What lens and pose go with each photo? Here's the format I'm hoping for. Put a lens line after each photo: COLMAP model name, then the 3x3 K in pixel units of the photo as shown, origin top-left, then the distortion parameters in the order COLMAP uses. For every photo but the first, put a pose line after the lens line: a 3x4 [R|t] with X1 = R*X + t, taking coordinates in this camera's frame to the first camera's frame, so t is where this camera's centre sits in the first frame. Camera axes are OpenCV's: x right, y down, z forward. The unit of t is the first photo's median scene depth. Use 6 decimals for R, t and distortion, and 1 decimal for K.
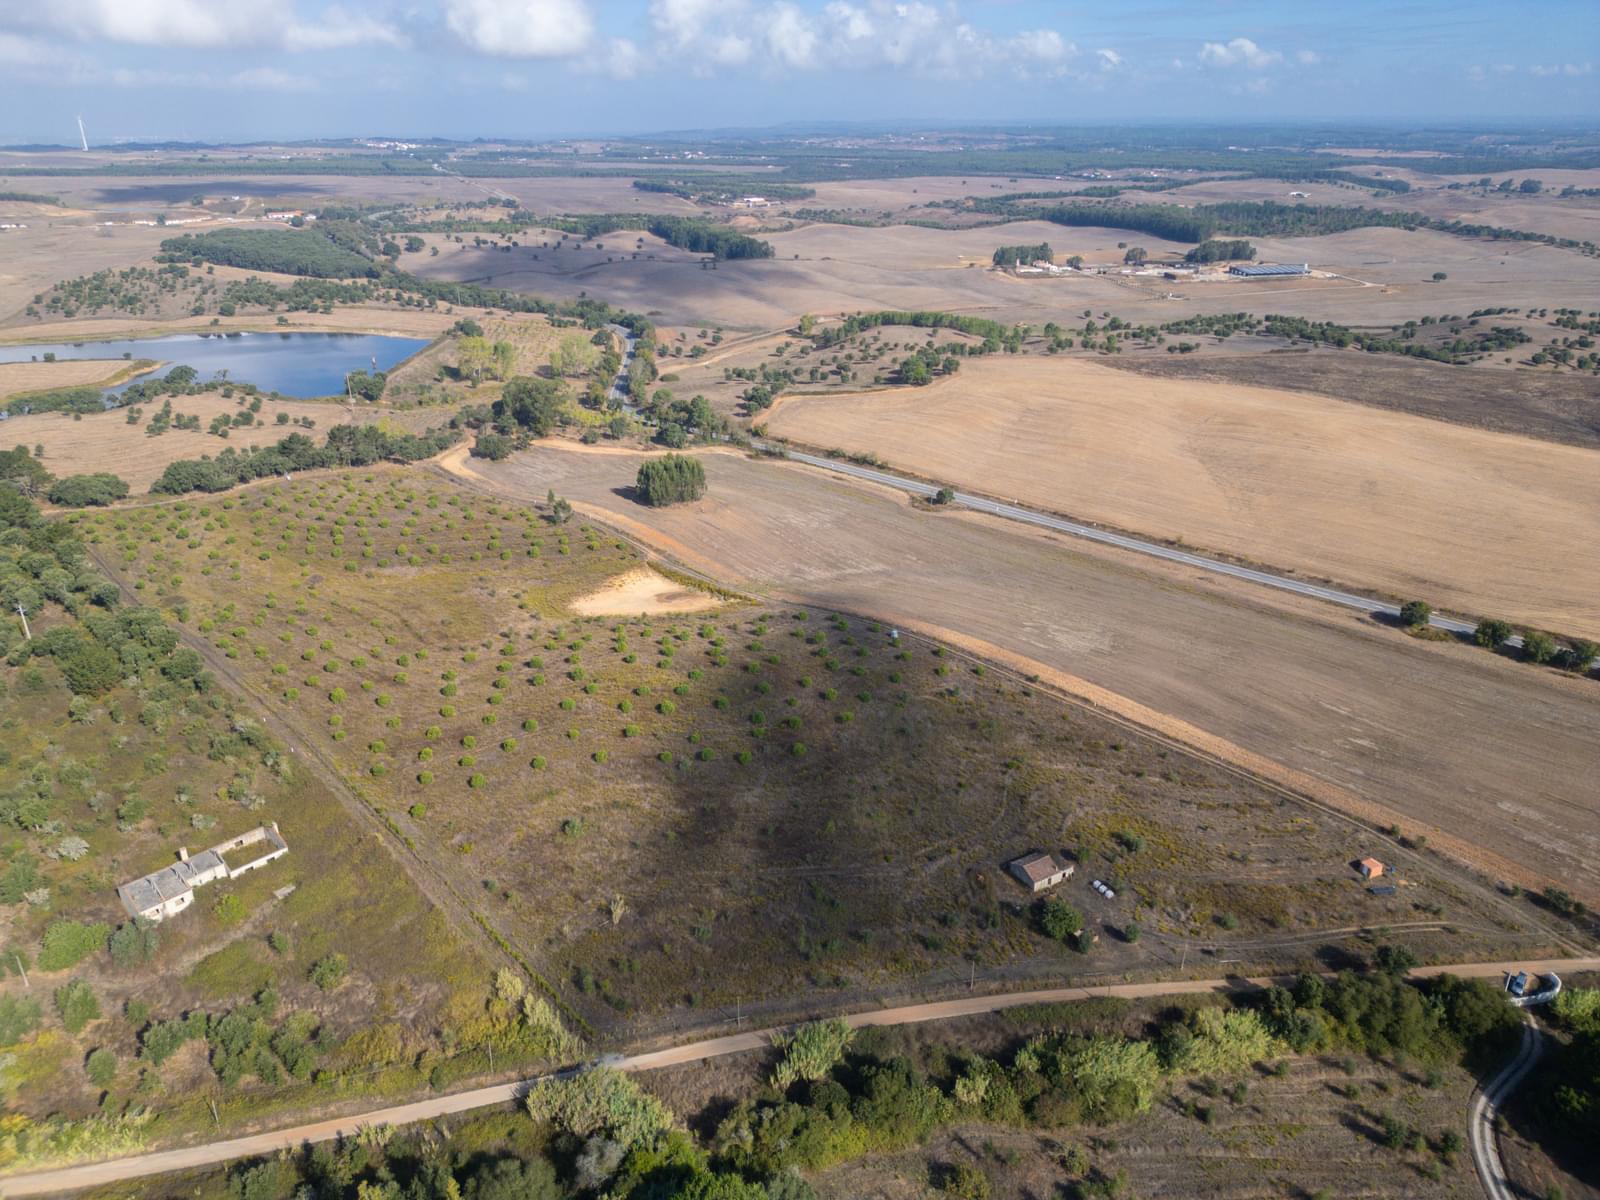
lens RADIAL K [[1115.7, 0, 800.0], [0, 1115.7, 600.0], [0, 0, 1]] dist [0.070463, -0.064221]
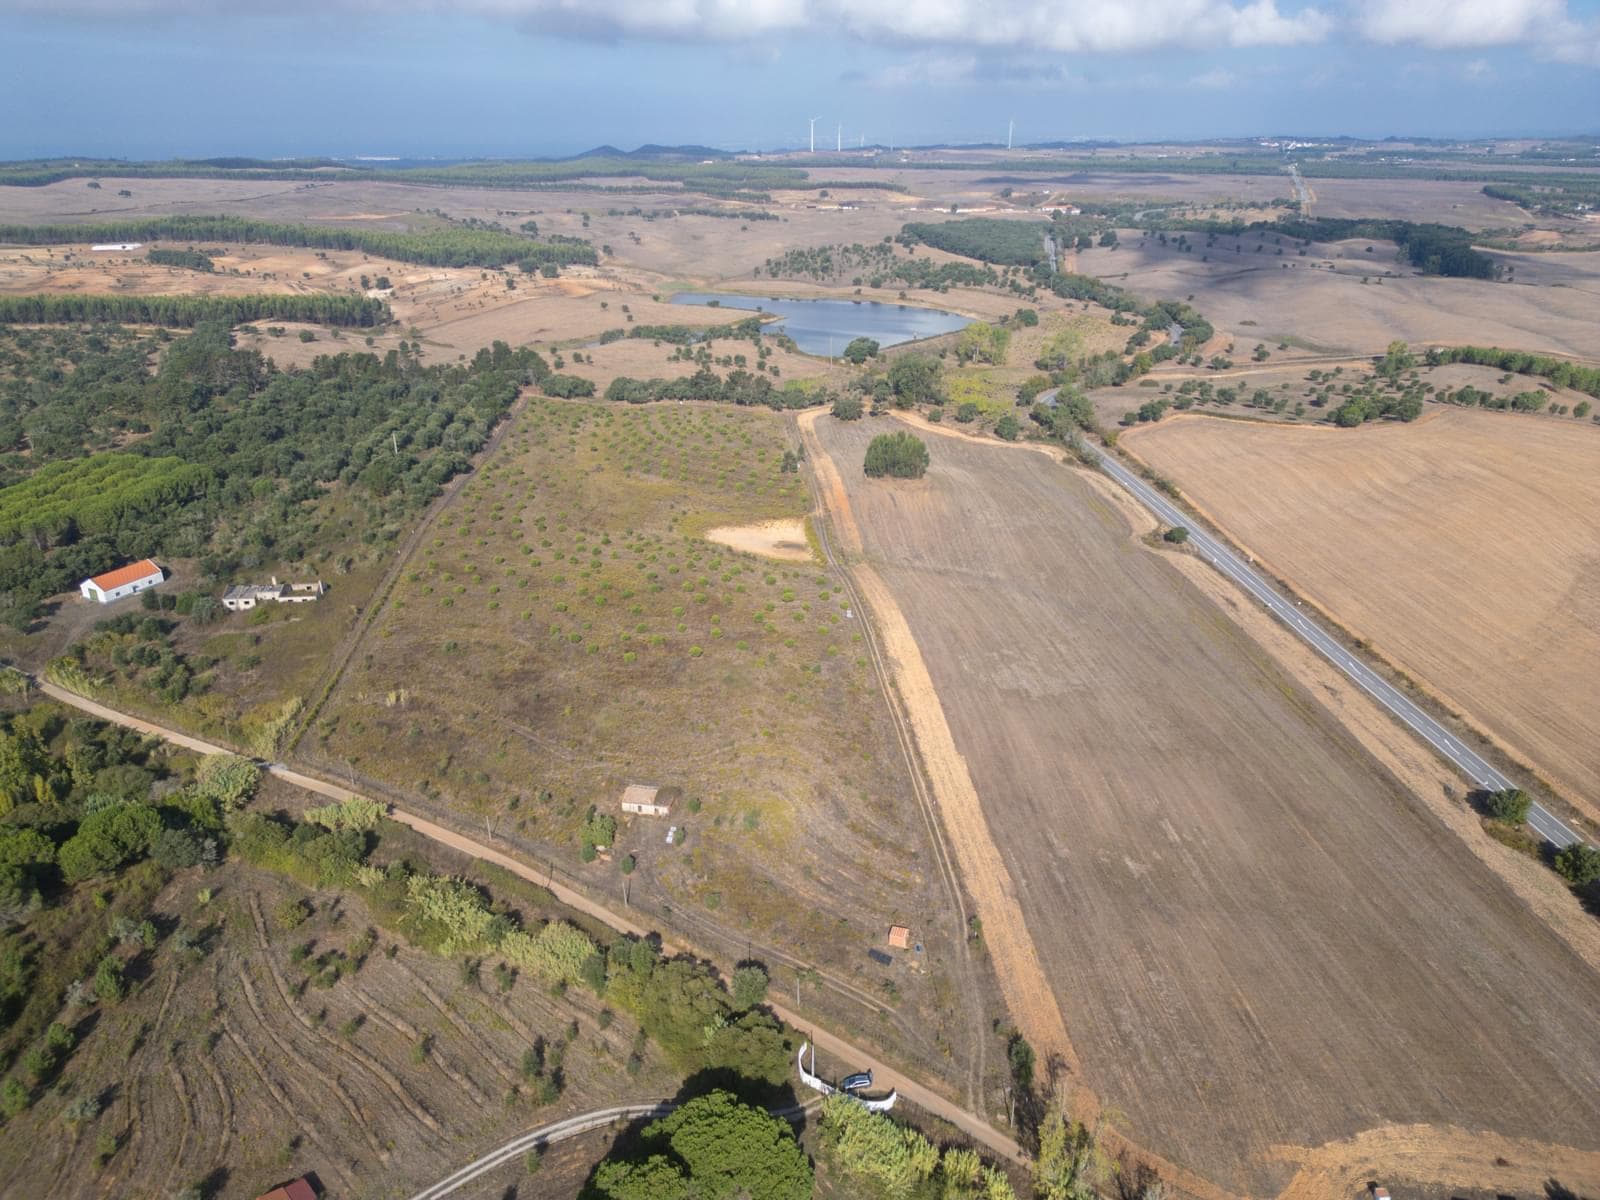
lens RADIAL K [[1115.7, 0, 800.0], [0, 1115.7, 600.0], [0, 0, 1]] dist [0.070463, -0.064221]
pose [[0.737882, 0.266578, -0.620053, 0.314569], [-0.266131, 0.959177, 0.095672, -0.031392], [0.620245, 0.094421, 0.778705, 0.069744]]
